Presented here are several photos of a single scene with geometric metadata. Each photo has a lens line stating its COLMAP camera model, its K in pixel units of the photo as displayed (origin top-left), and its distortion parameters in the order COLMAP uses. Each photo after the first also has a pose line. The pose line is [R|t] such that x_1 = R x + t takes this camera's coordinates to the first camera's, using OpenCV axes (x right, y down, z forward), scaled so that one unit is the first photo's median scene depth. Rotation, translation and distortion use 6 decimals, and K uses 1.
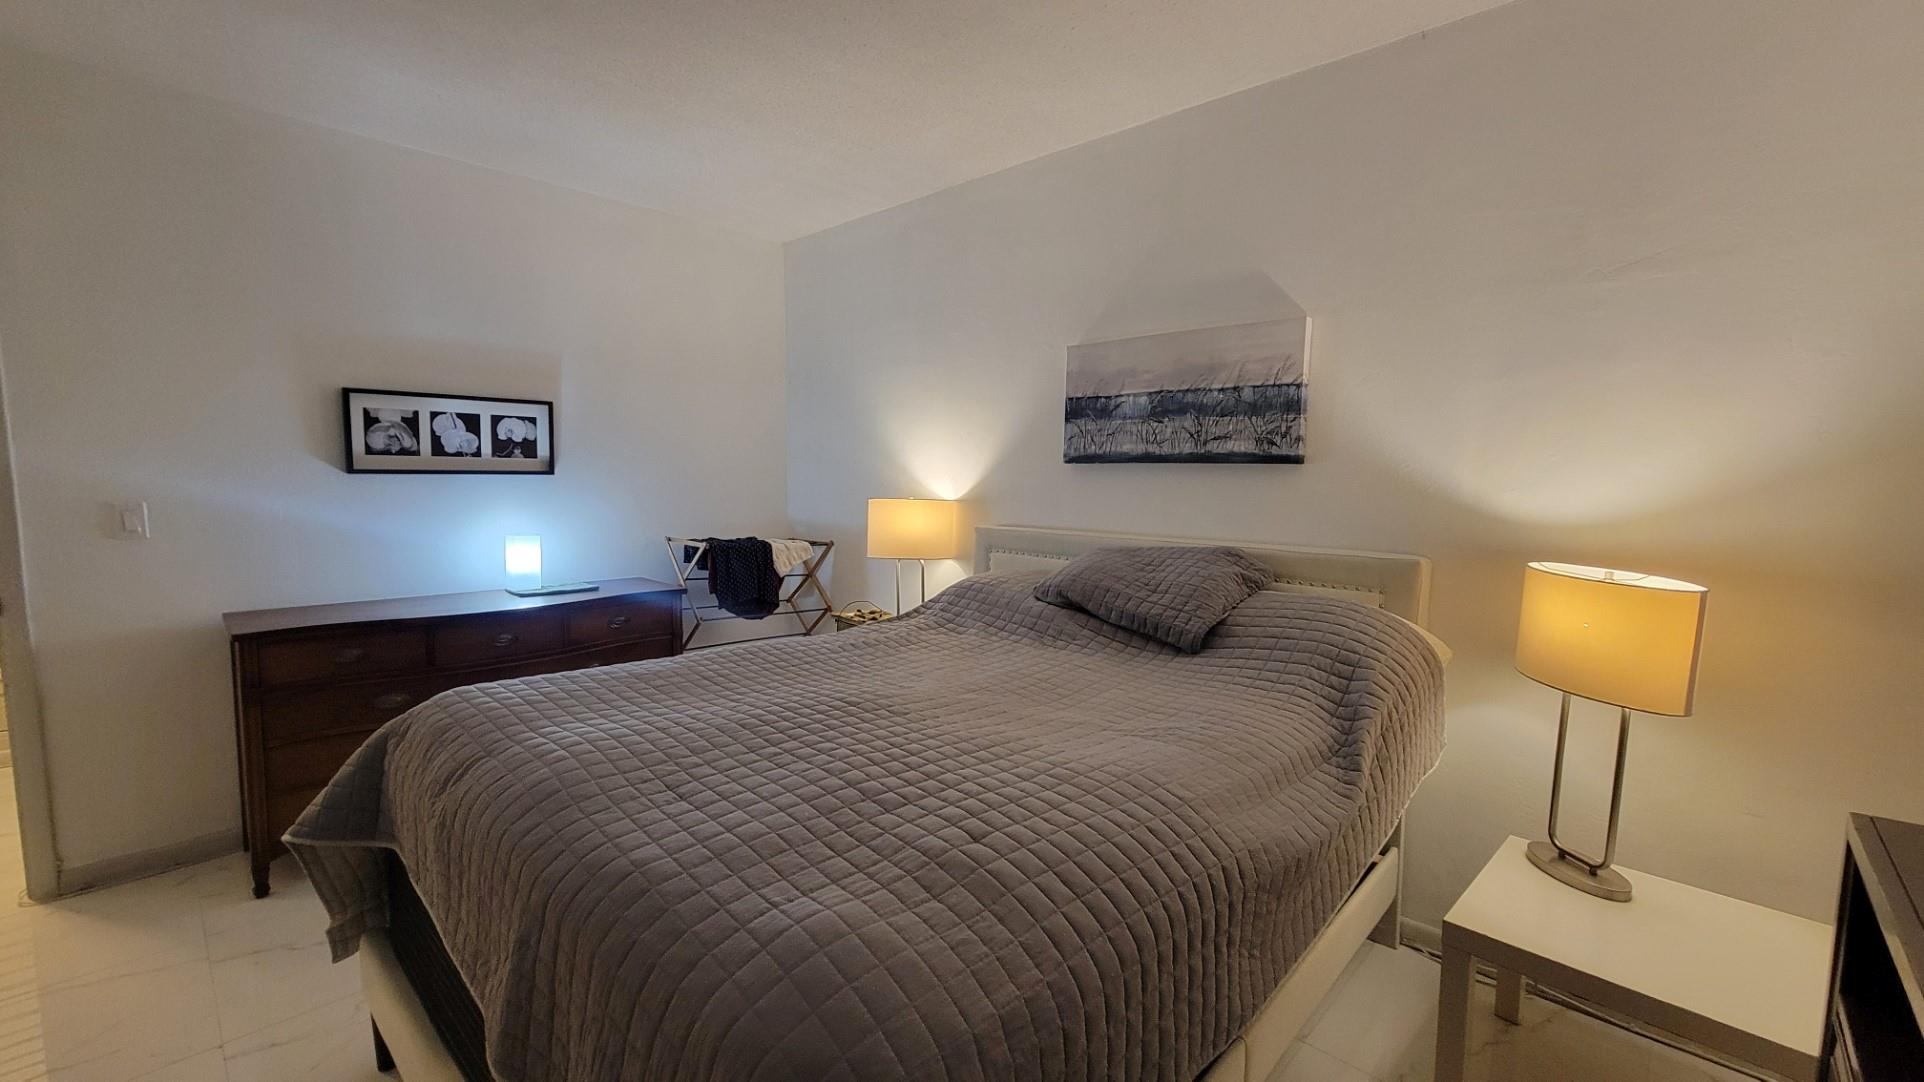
lens RADIAL K [[788.6, 0, 960.3], [0, 788.6, 545.9], [0, 0, 1]] dist [-0.000026, 0.000918]
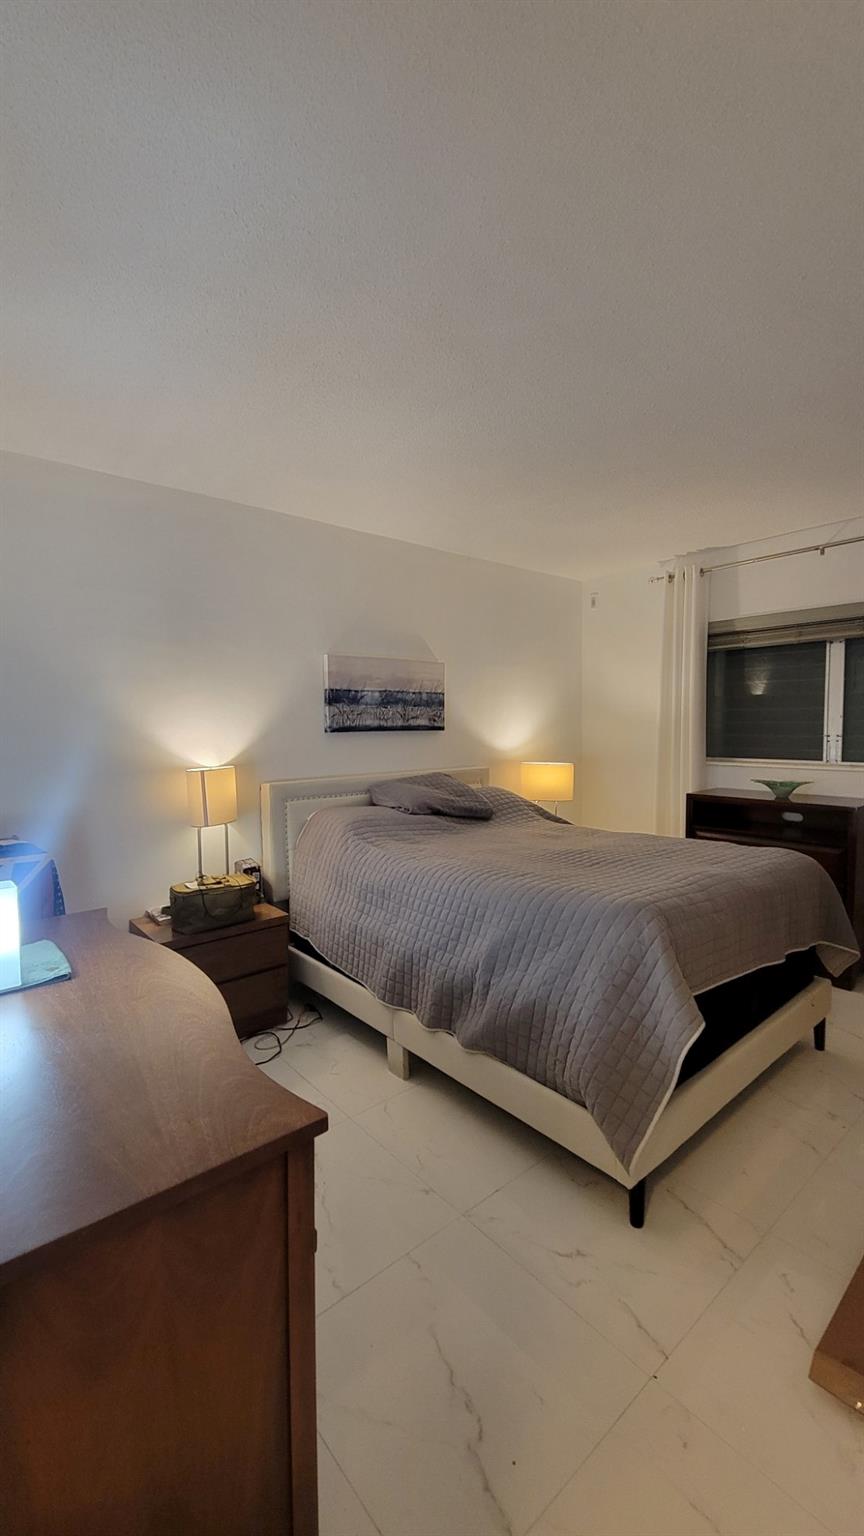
lens RADIAL K [[629.6, 0, 431.9], [0, 629.6, 767.6], [0, 0, 1]] dist [-0.000026, 0.000918]
pose [[0.105127, -0.075379, 0.991598, -1.120294], [0.109125, 0.991976, 0.063838, -0.102455], [-0.988453, 0.101497, 0.112509, 0.745444]]
